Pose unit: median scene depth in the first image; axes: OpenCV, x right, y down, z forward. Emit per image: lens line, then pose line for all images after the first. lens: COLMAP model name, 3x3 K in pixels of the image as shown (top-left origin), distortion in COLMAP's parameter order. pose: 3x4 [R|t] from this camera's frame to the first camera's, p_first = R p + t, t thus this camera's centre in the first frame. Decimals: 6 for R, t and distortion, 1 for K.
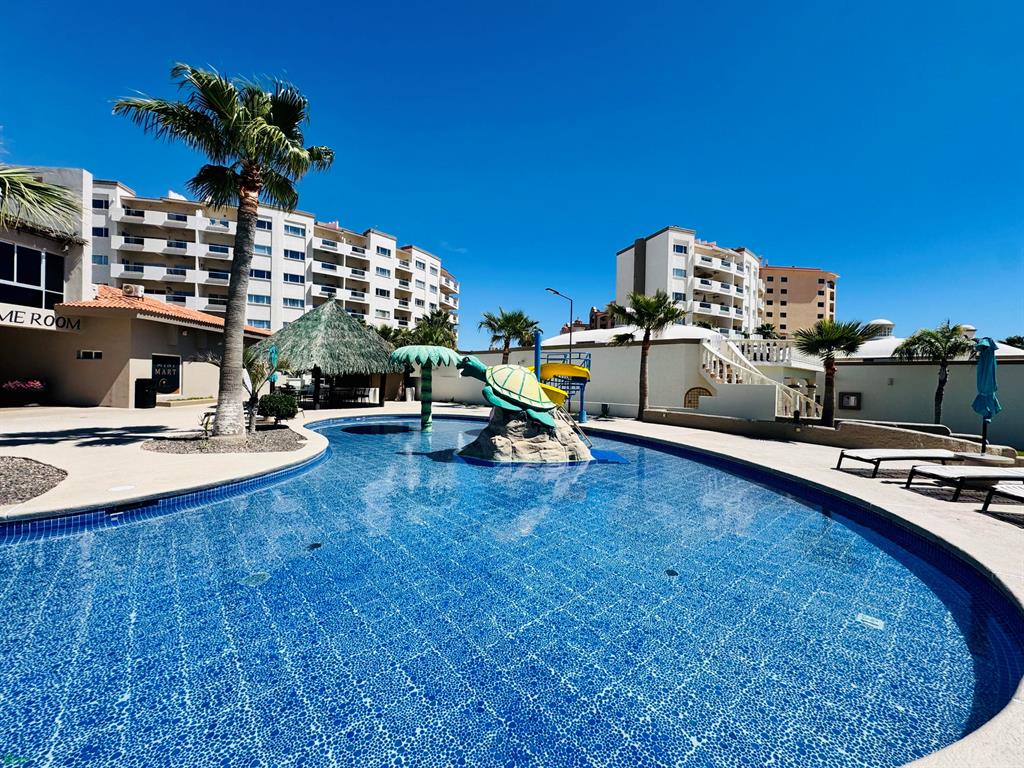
lens RADIAL K [[414.4, 0, 512.0], [0, 414.4, 384.0], [0, 0, 1]] dist [-0.000998, -0.000072]
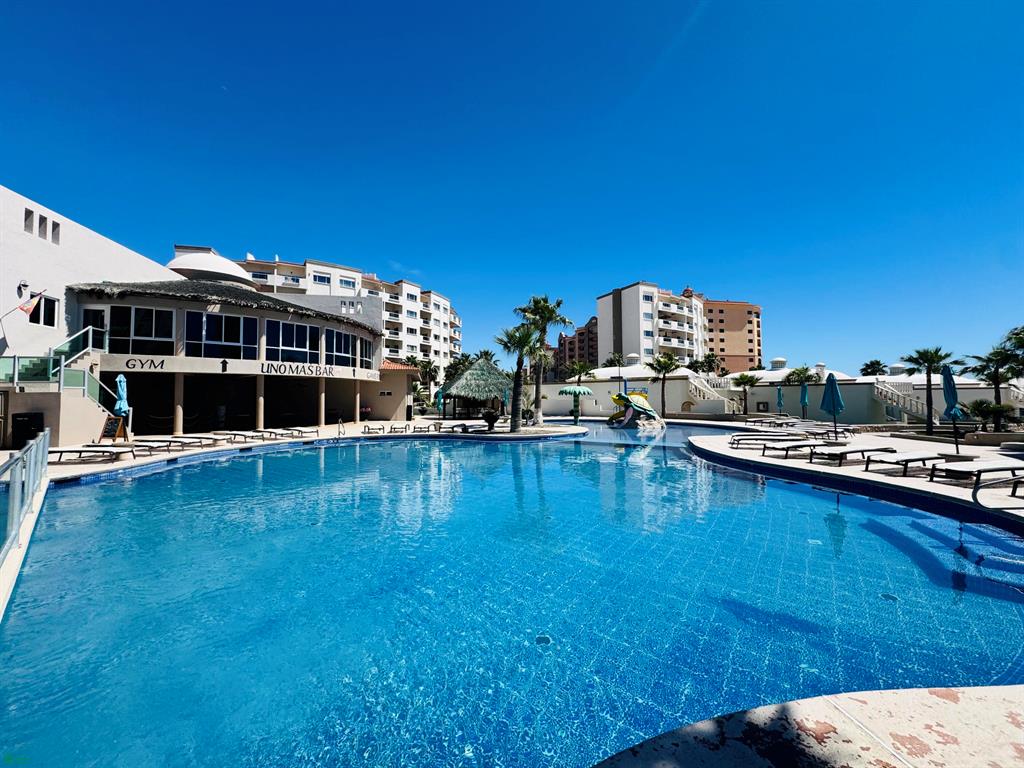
lens RADIAL K [[412.5, 0, 512.0], [0, 412.5, 384.0], [0, 0, 1]] dist [-0.027700, -0.000044]
pose [[0.994490, -0.020836, 0.102738, -0.152429], [0.025720, 0.998589, -0.046452, -0.001756], [-0.101625, 0.048839, 0.993623, -0.226069]]
